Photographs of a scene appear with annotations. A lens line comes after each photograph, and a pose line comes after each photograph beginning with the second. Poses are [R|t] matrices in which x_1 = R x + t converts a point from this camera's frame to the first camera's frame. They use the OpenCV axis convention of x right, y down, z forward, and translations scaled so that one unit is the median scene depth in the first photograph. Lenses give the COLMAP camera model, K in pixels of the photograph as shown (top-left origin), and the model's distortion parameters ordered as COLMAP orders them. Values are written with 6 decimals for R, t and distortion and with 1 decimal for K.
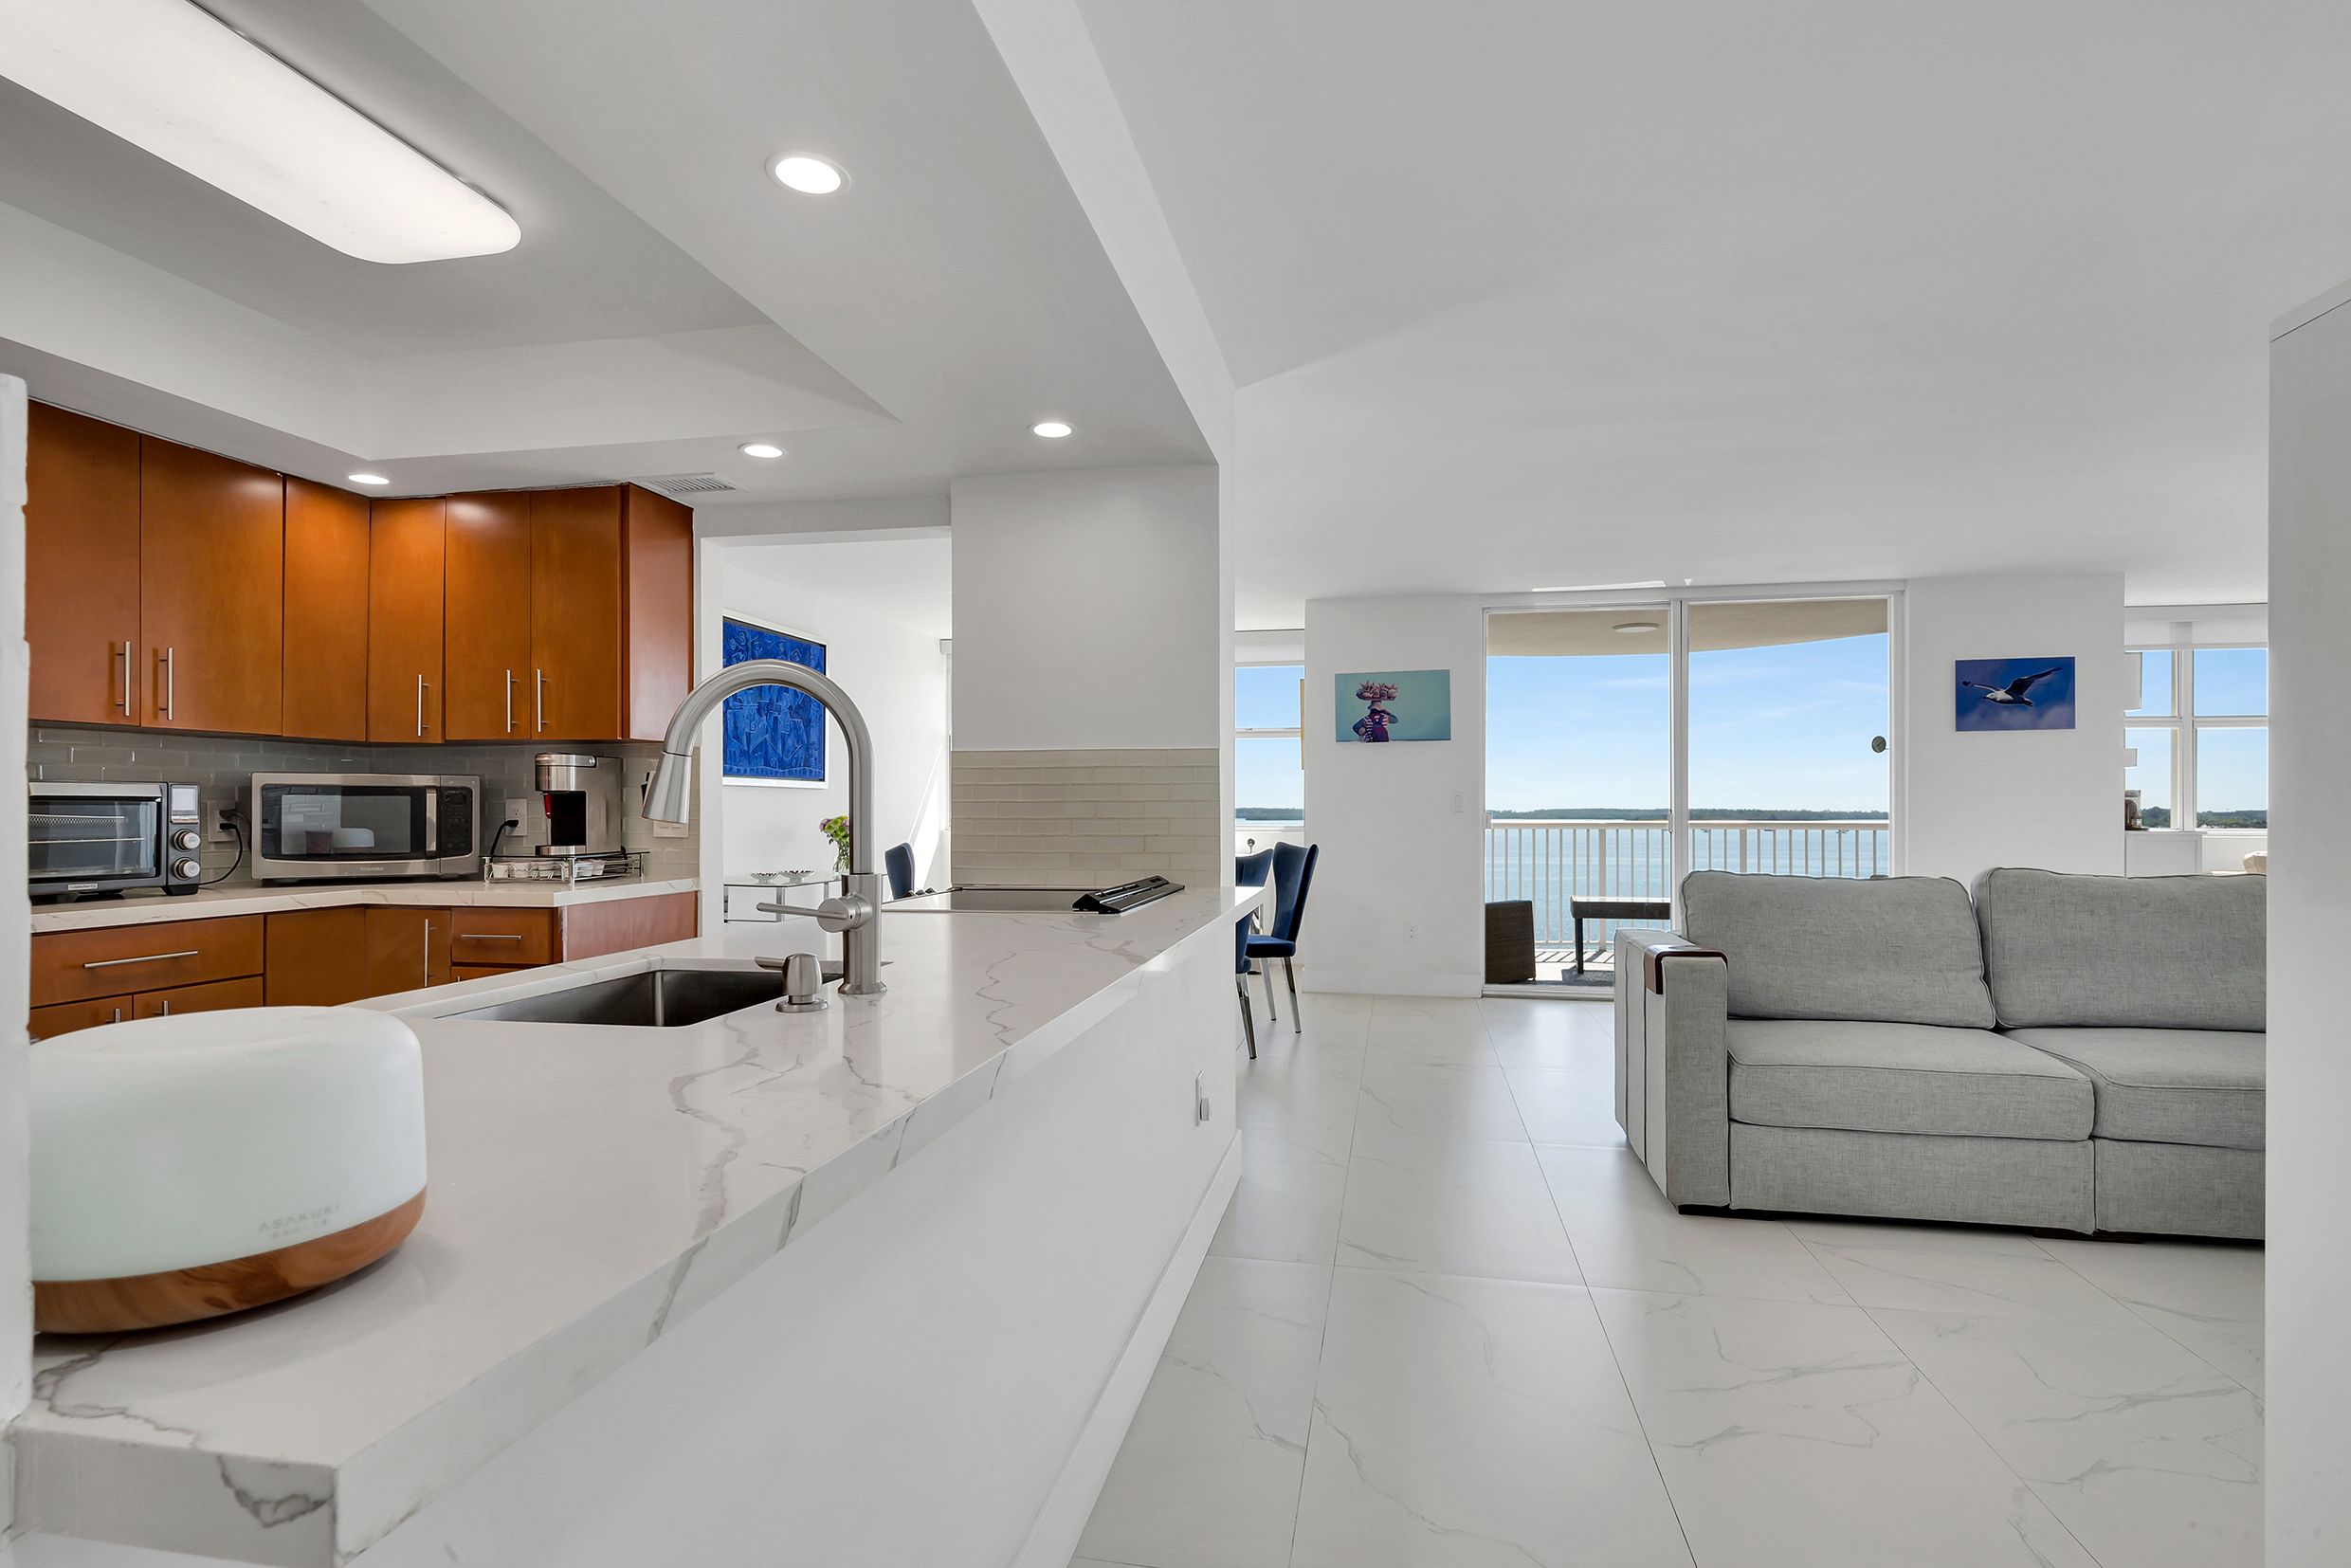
lens RADIAL K [[1145.9, 0, 1168.4], [0, 1145.9, 817.3], [0, 0, 1]] dist [-0.001003, -0.005002]
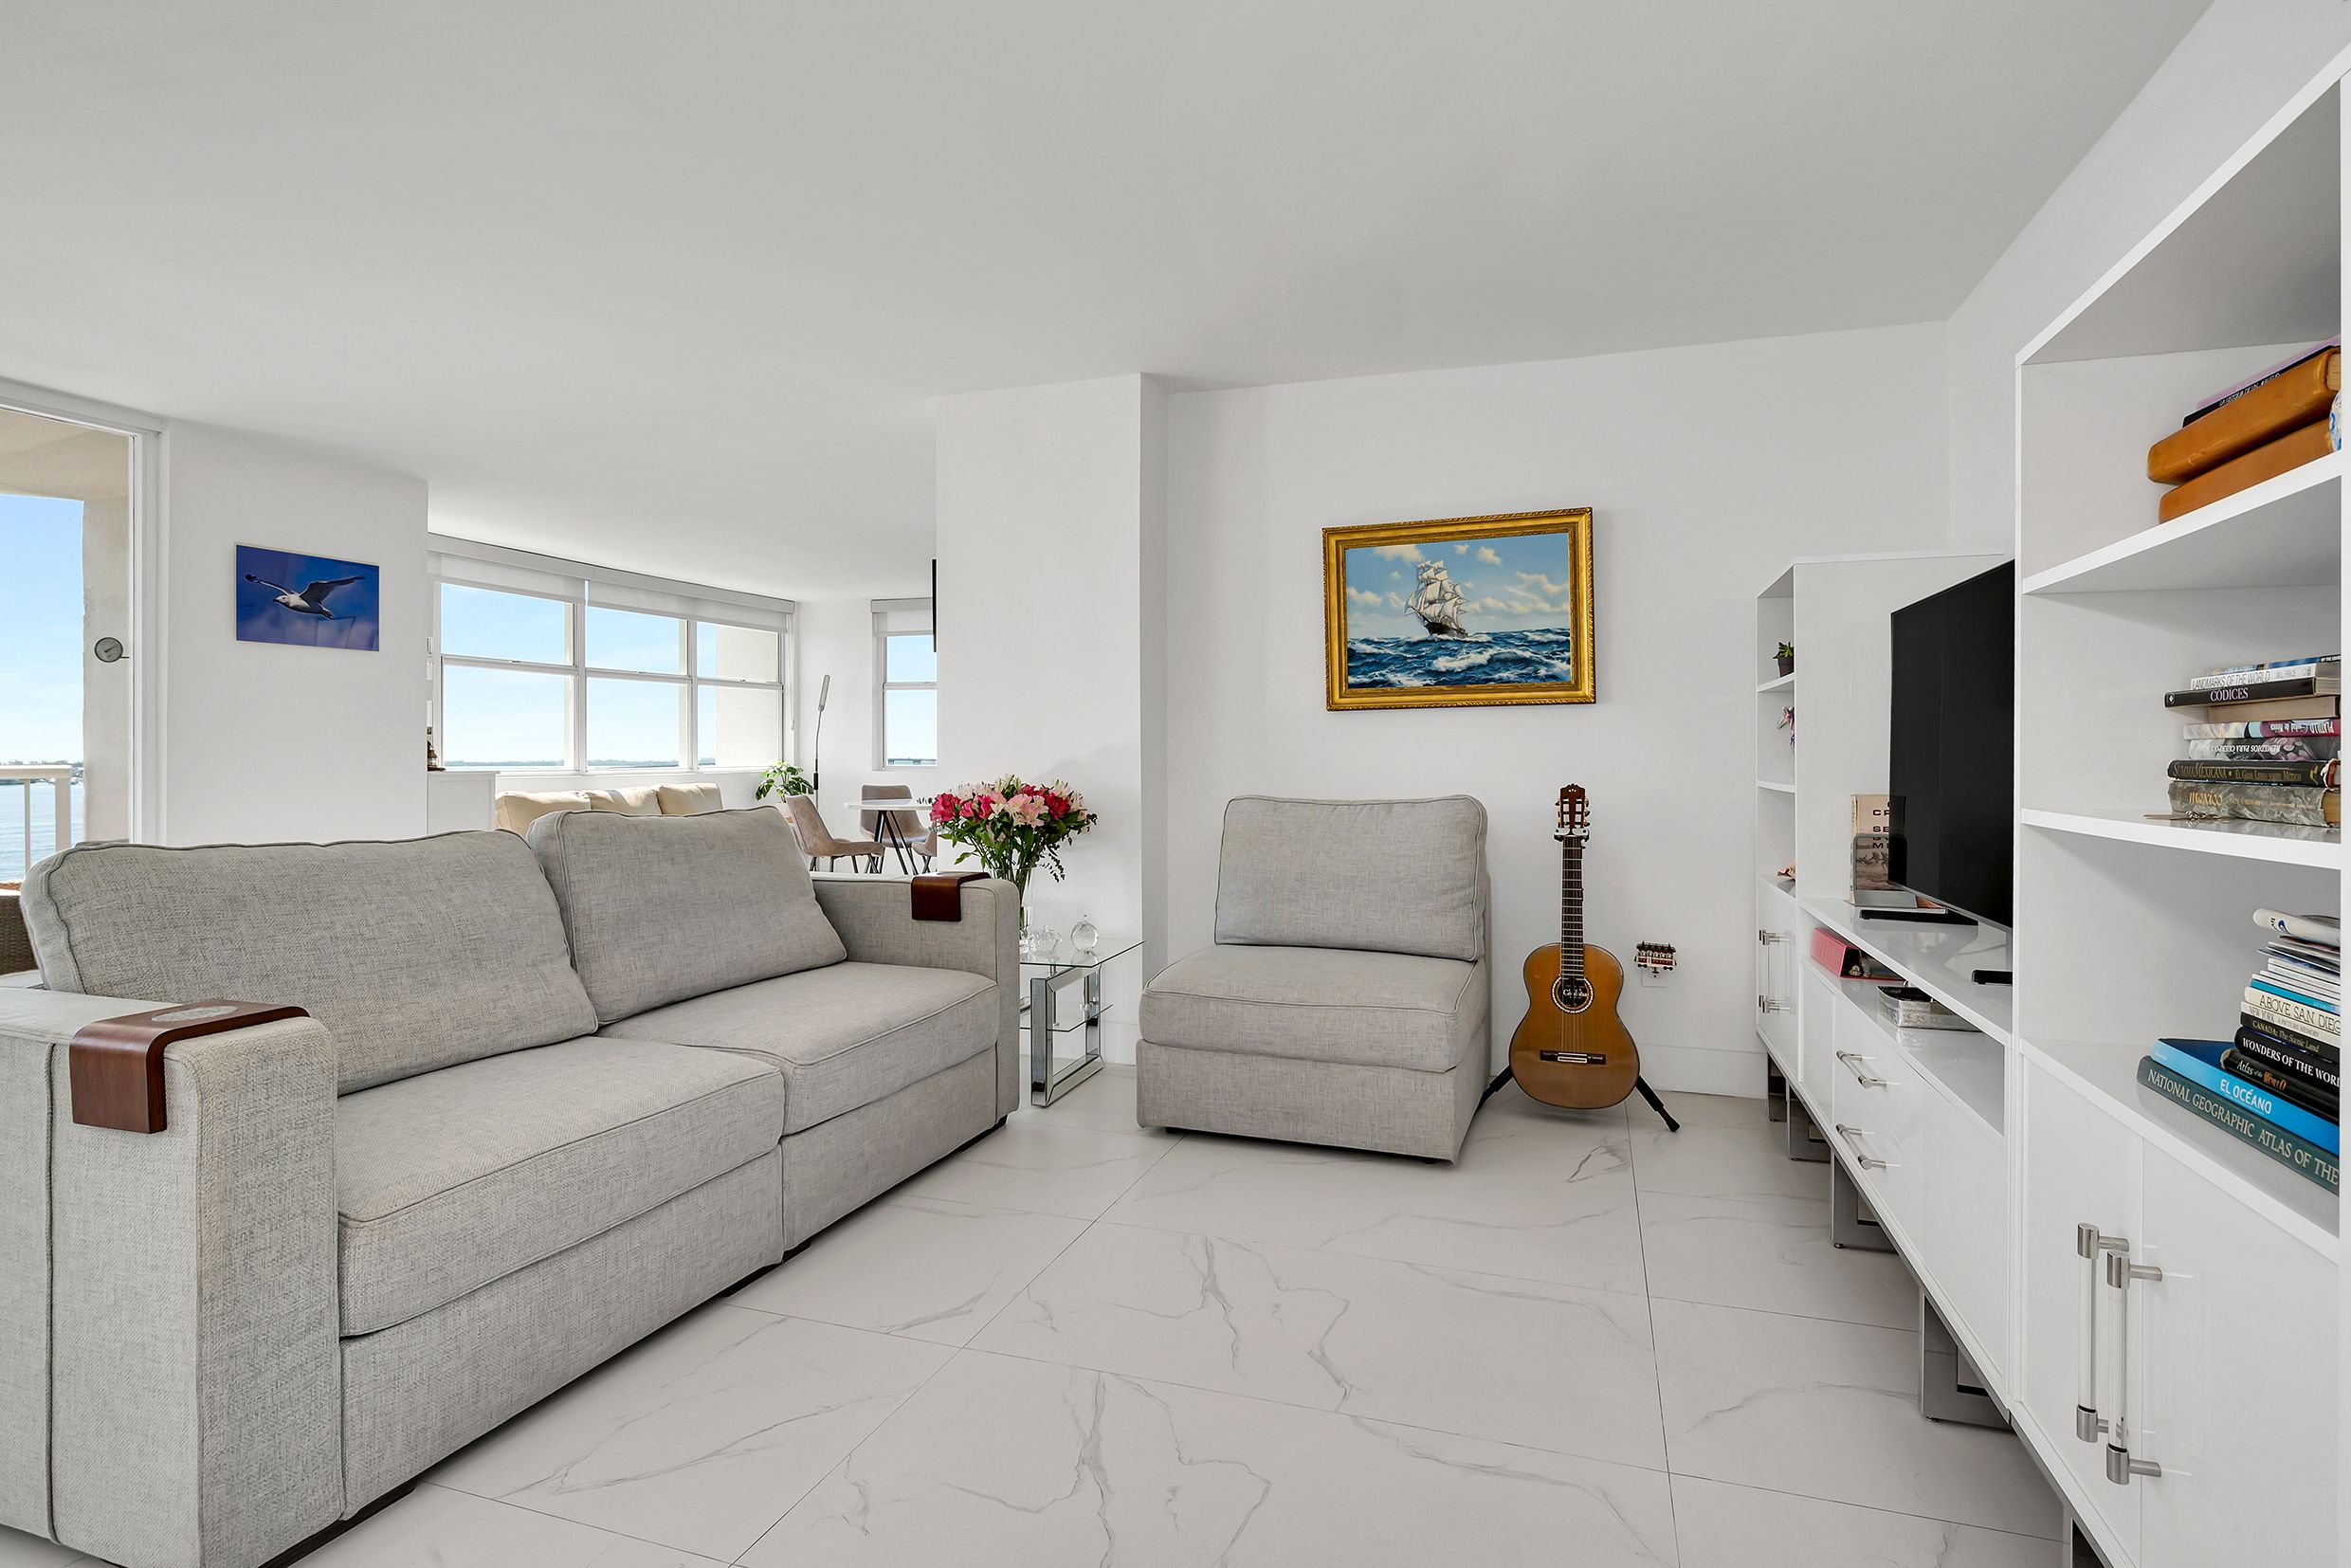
lens RADIAL K [[1145.9, 0, 1231.7], [0, 1145.9, 760.9], [0, 0, 1]] dist [-0.001003, -0.005002]
pose [[0.104225, 0.000908, 0.994553, 0.021416], [0.006695, 0.999976, -0.001615, 0.009048], [-0.994531, 0.006827, 0.104217, 0.290575]]
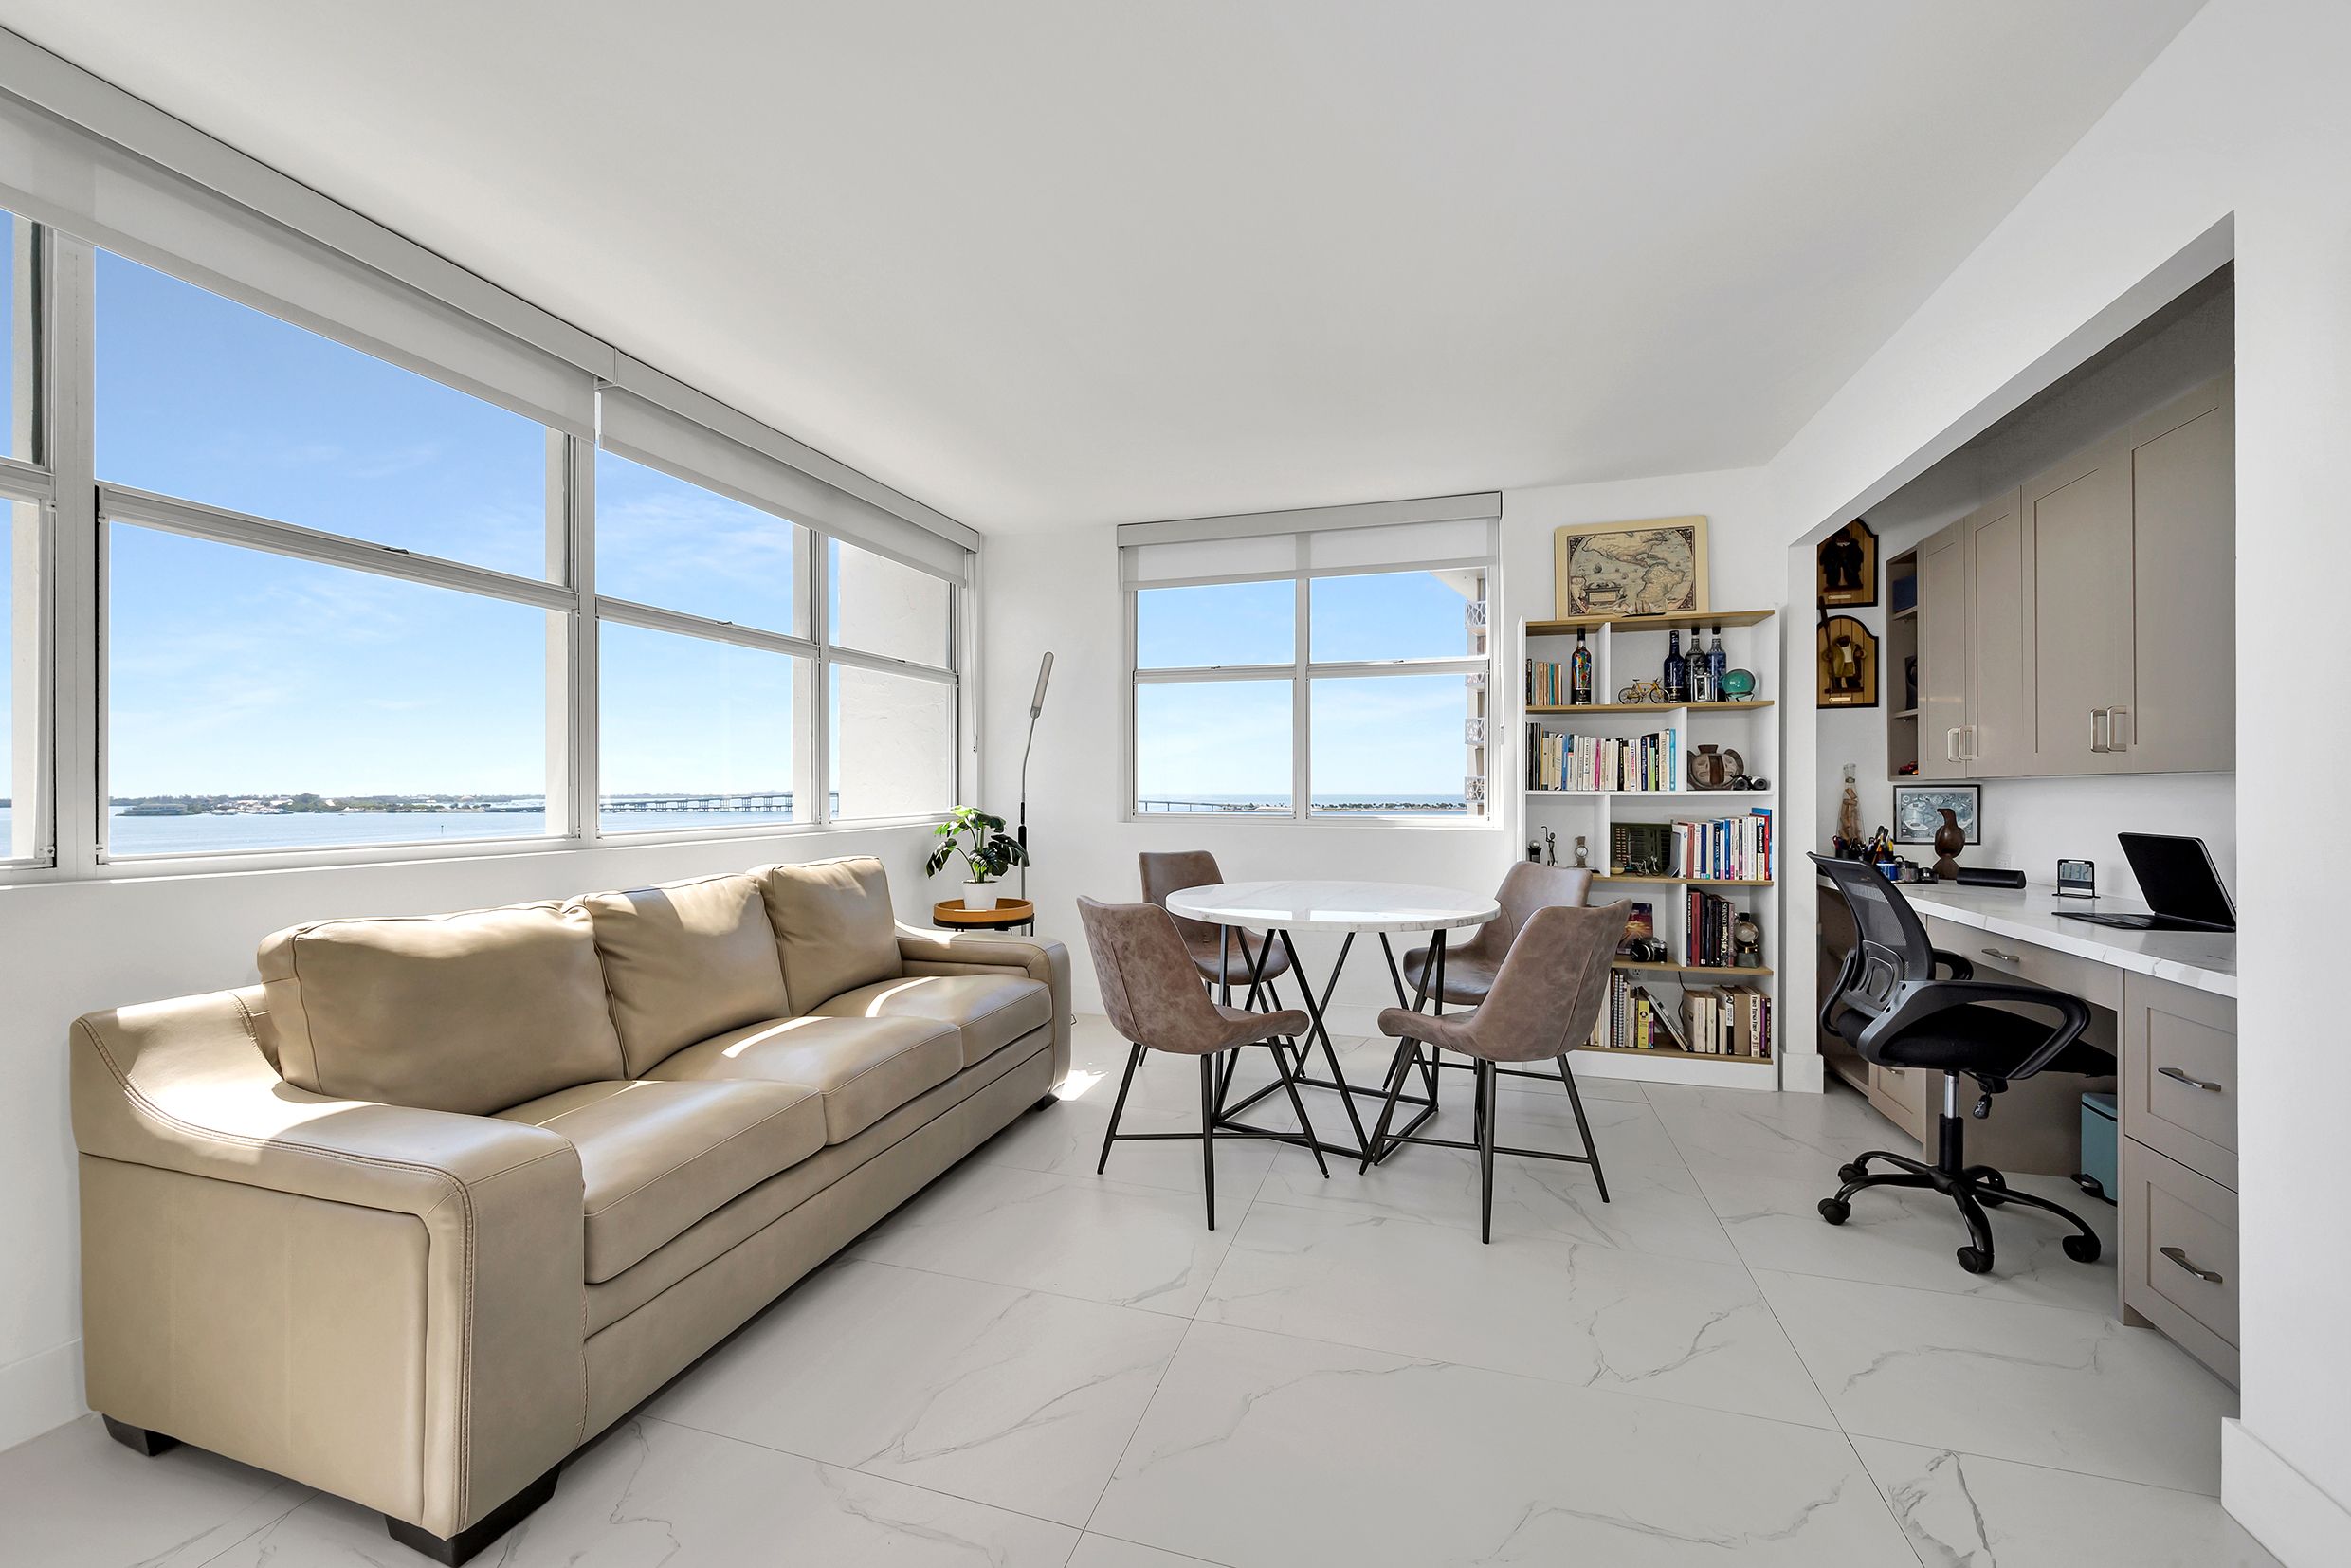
lens RADIAL K [[933.5, 0, 1190.4], [0, 933.5, 787.4], [0, 0, 1]] dist [-0.005129, -0.000615]
pose [[0.099073, 0.006475, 0.995059, 0.806236], [0.008465, 0.999937, -0.007350, -0.004322], [-0.995044, 0.009152, 0.099012, 0.816003]]
